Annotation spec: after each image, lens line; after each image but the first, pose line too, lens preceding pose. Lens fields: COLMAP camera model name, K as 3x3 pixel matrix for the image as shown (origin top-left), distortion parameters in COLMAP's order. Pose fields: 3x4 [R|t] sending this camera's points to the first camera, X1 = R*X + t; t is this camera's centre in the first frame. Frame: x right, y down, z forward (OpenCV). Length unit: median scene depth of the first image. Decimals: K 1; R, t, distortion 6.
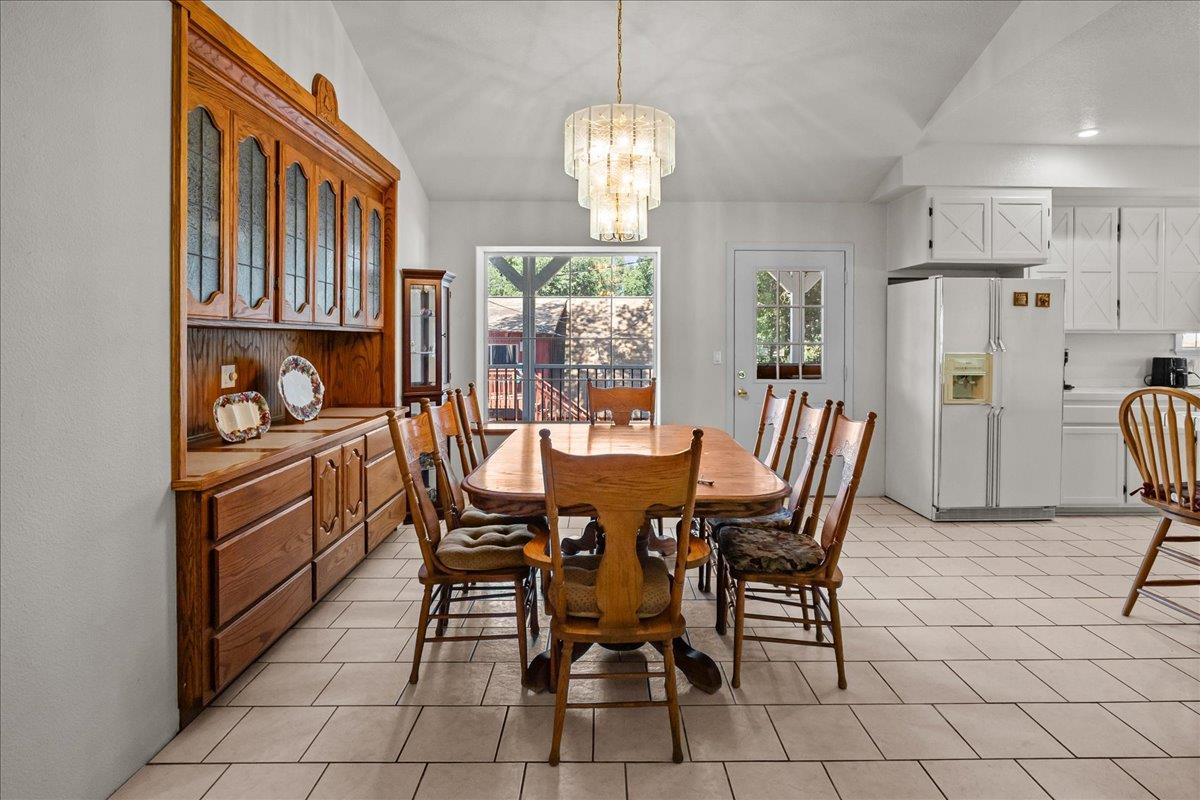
lens RADIAL K [[633.7, 0, 598.6], [0, 633.7, 345.7], [0, 0, 1]] dist [-0.021476, 0.005026]
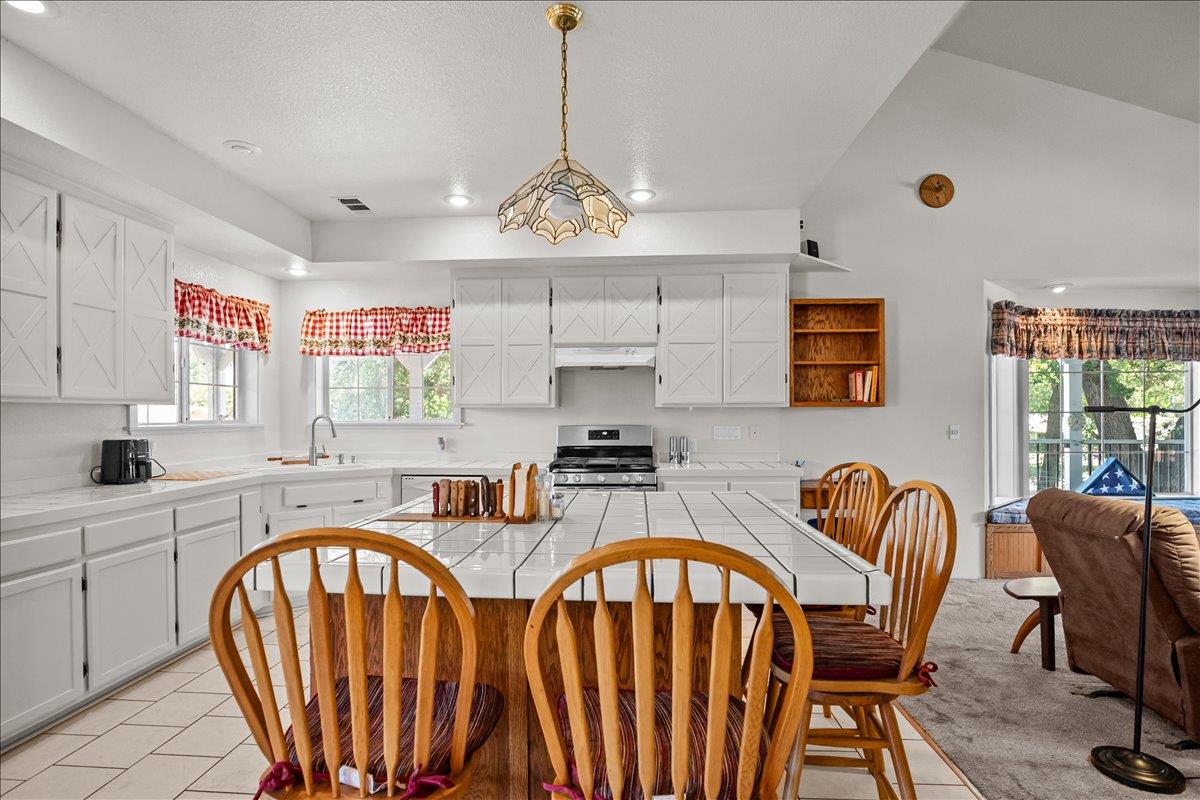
lens RADIAL K [[633.7, 0, 598.5], [0, 633.7, 411.0], [0, 0, 1]] dist [-0.021476, 0.005026]
pose [[0.075544, -0.000822, 0.997142, 0.279031], [0.009542, 0.999954, 0.000101, -0.007534], [-0.997097, 0.009507, 0.075548, 0.447065]]
